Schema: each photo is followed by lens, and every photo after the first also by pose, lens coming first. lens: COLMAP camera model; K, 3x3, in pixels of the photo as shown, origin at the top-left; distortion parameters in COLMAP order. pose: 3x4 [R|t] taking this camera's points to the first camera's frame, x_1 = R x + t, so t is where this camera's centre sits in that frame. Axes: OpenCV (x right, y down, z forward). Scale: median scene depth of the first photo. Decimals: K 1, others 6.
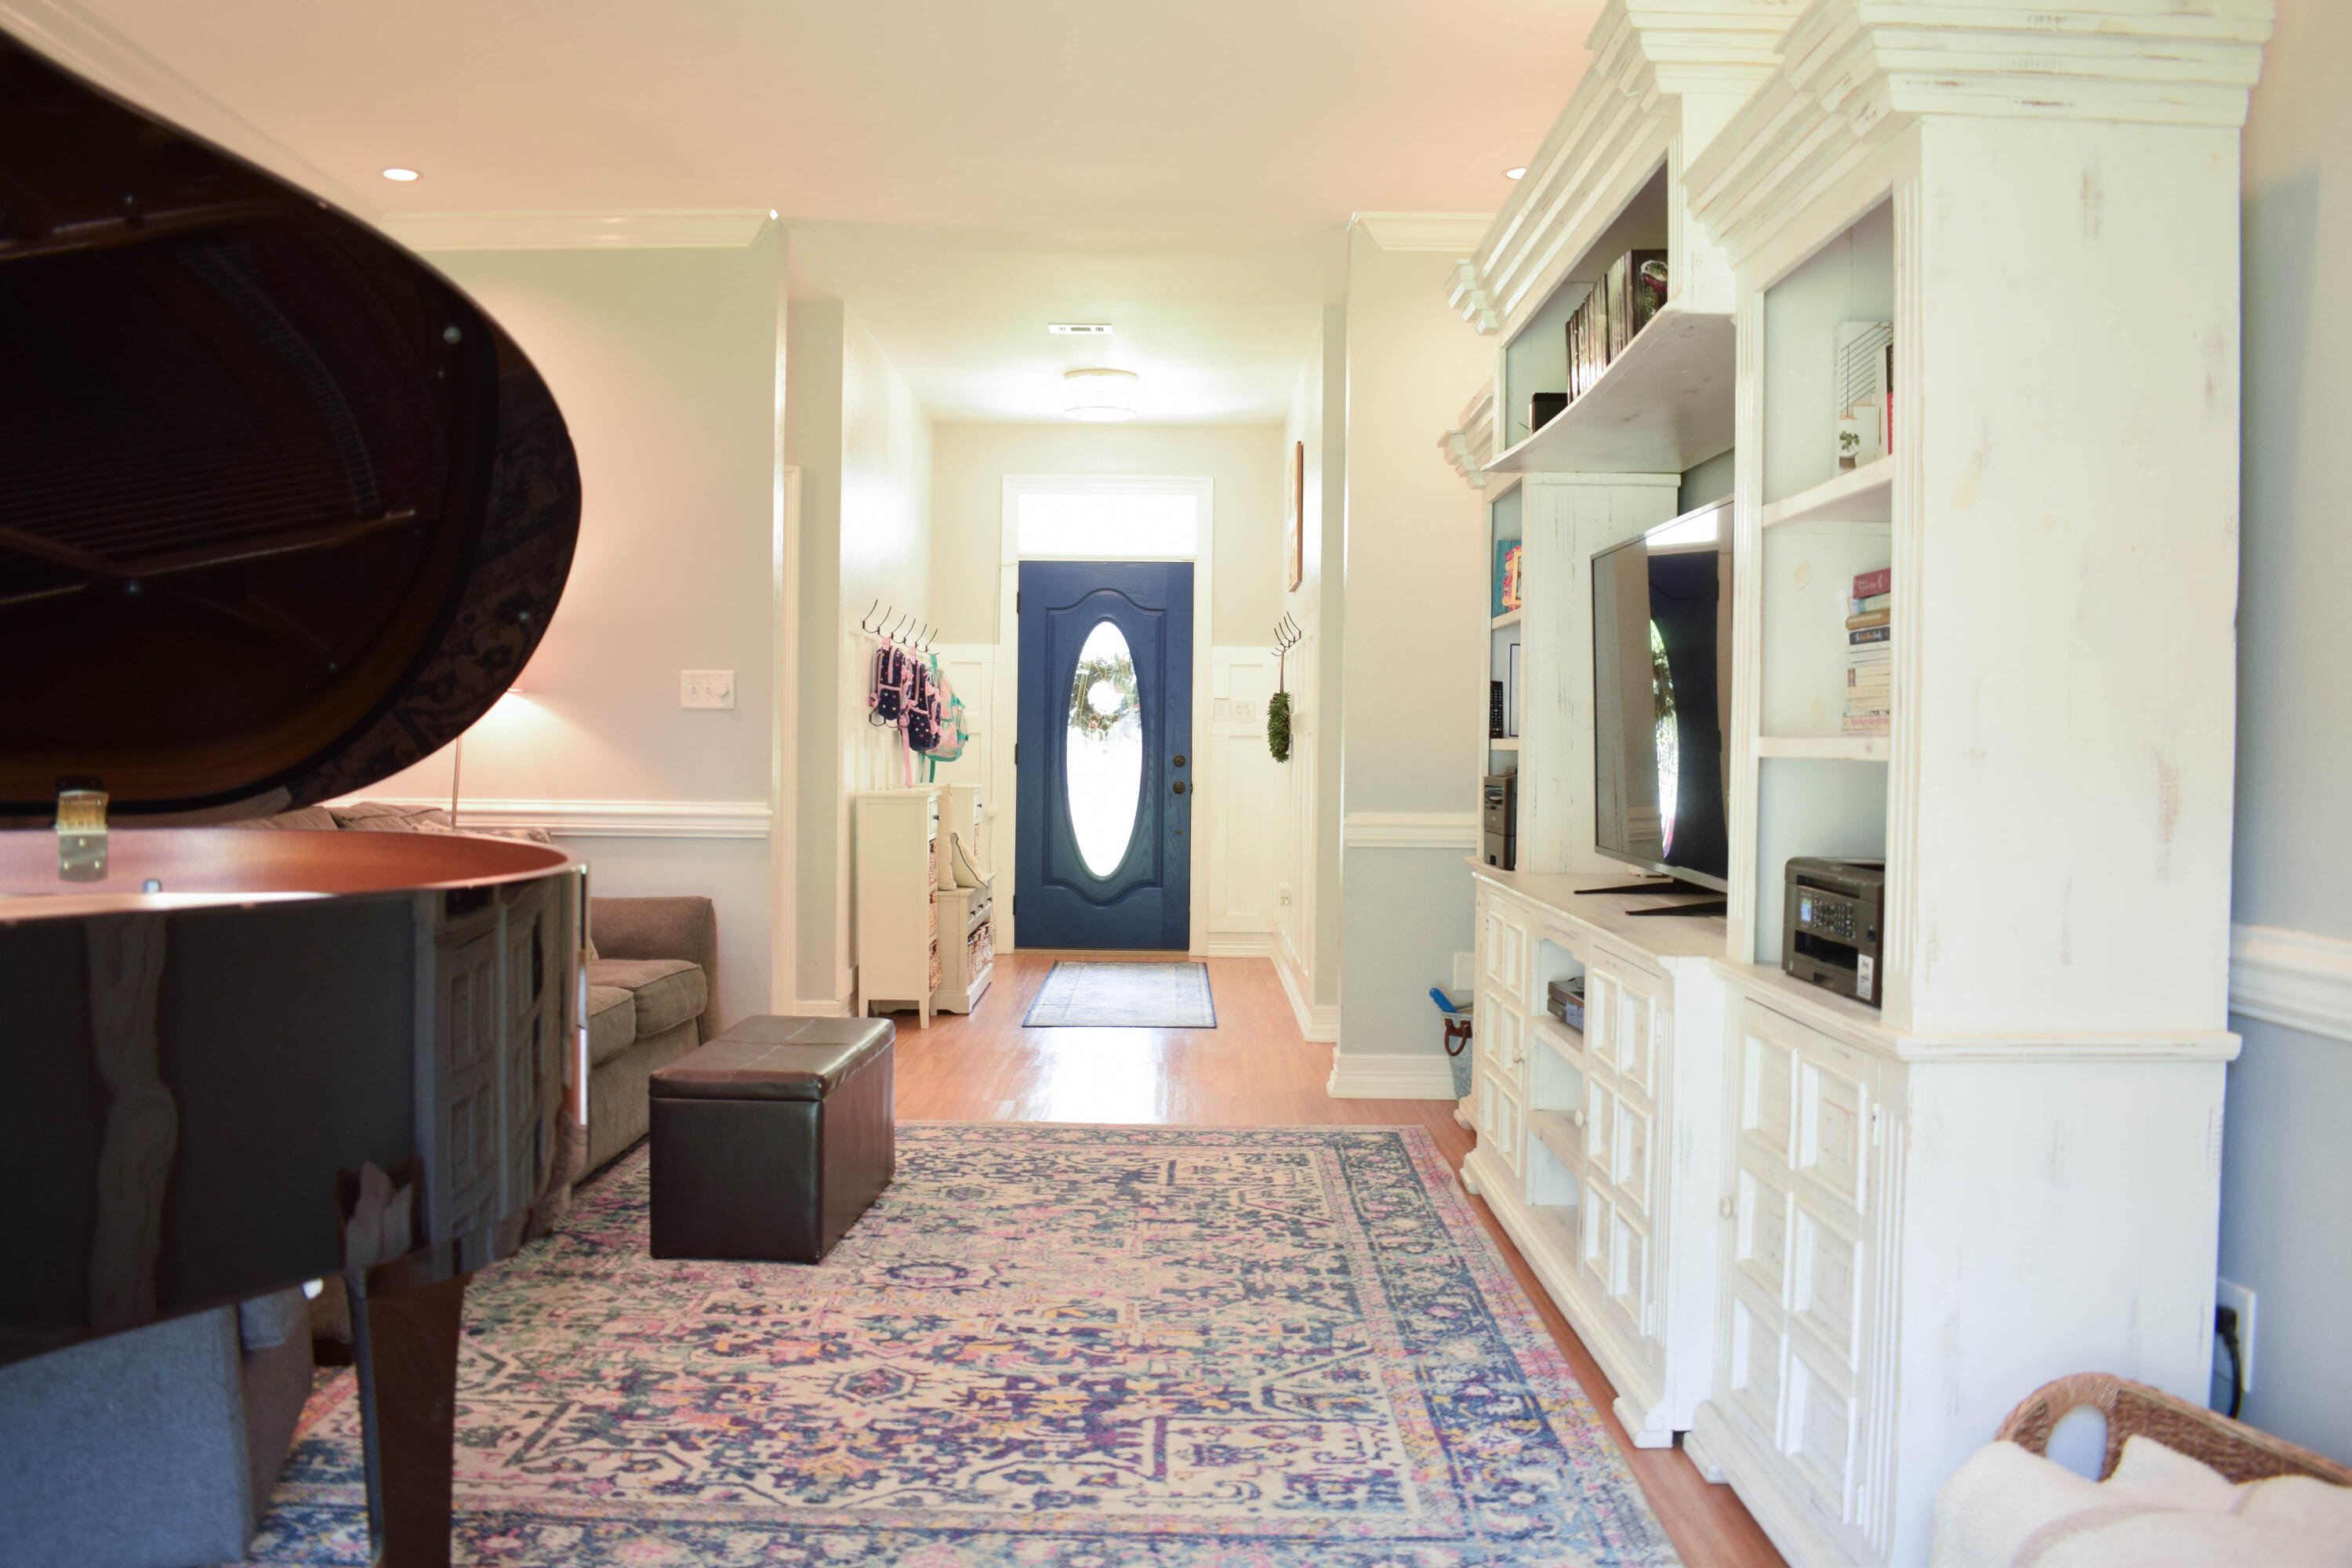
lens RADIAL K [[1818.2, 0, 1171.4], [0, 1818.2, 782.6], [0, 0, 1]] dist [-0.096624, 0.015538]
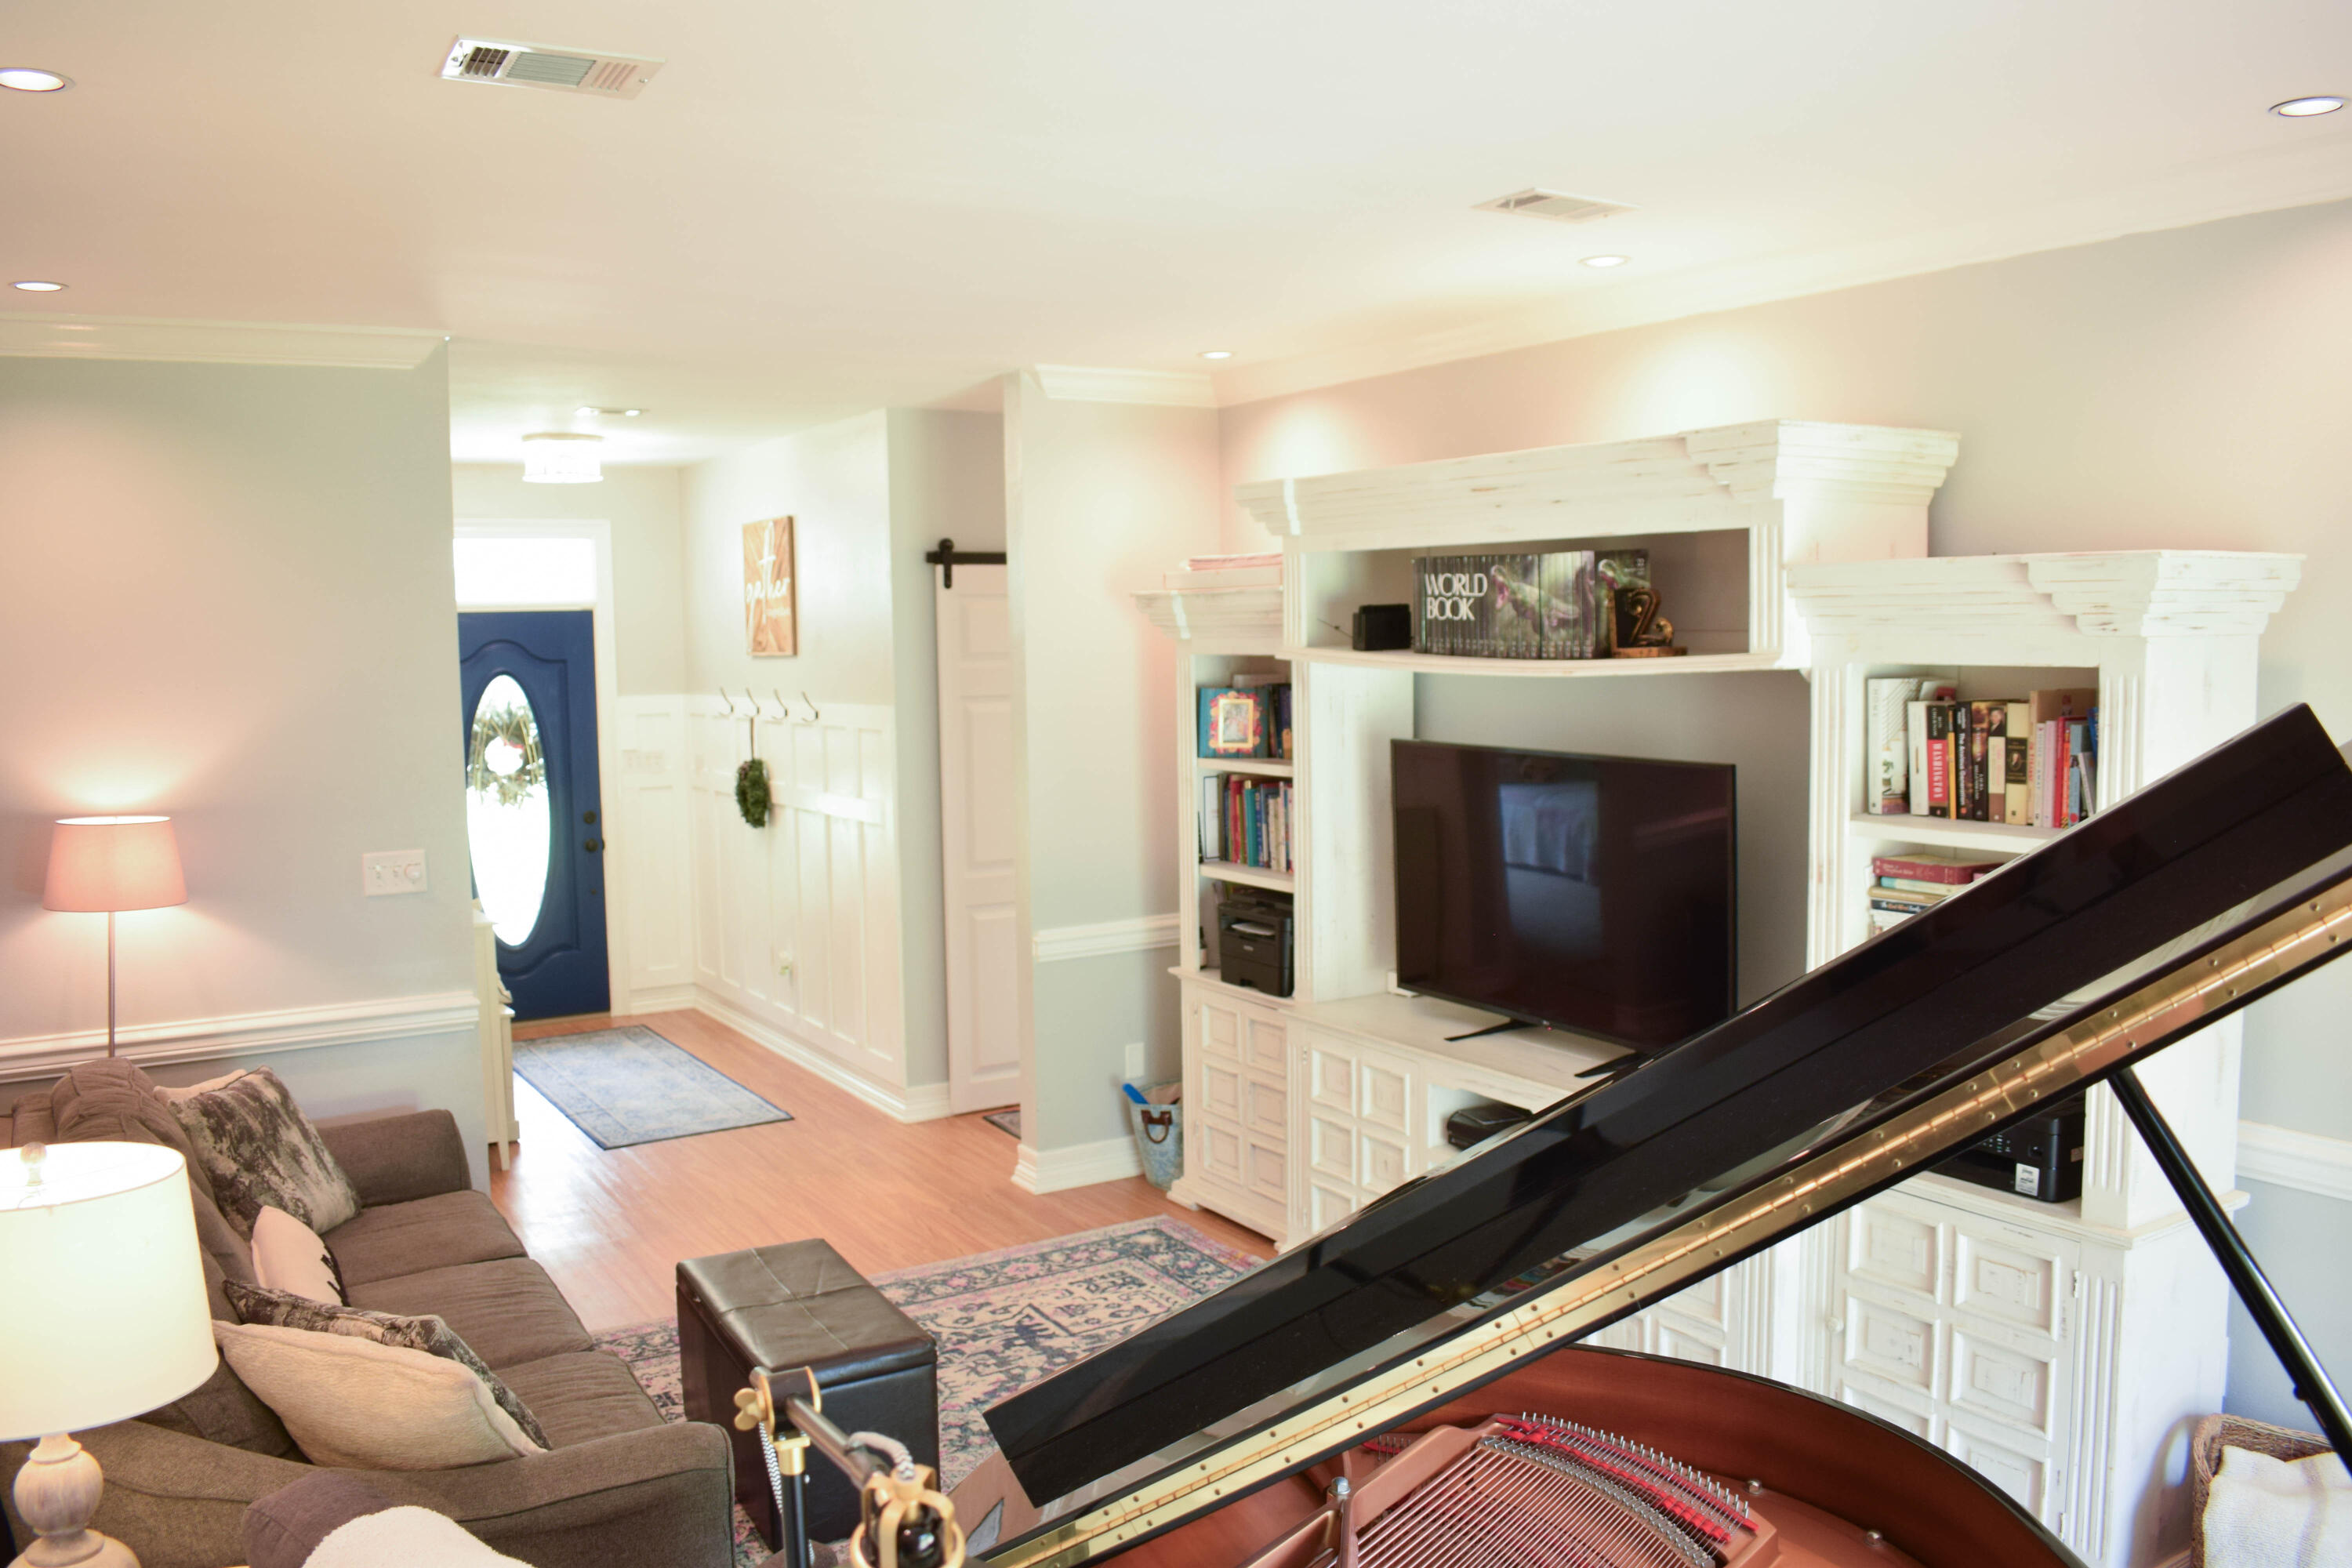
lens RADIAL K [[1818.2, 0, 1171.4], [0, 1818.2, 782.6], [0, 0, 1]] dist [-0.096624, 0.015538]
pose [[0.872878, -0.071220, 0.482712, -0.346261], [0.050066, 0.997142, 0.056586, -0.127599], [-0.485362, -0.025225, 0.873949, 0.025525]]
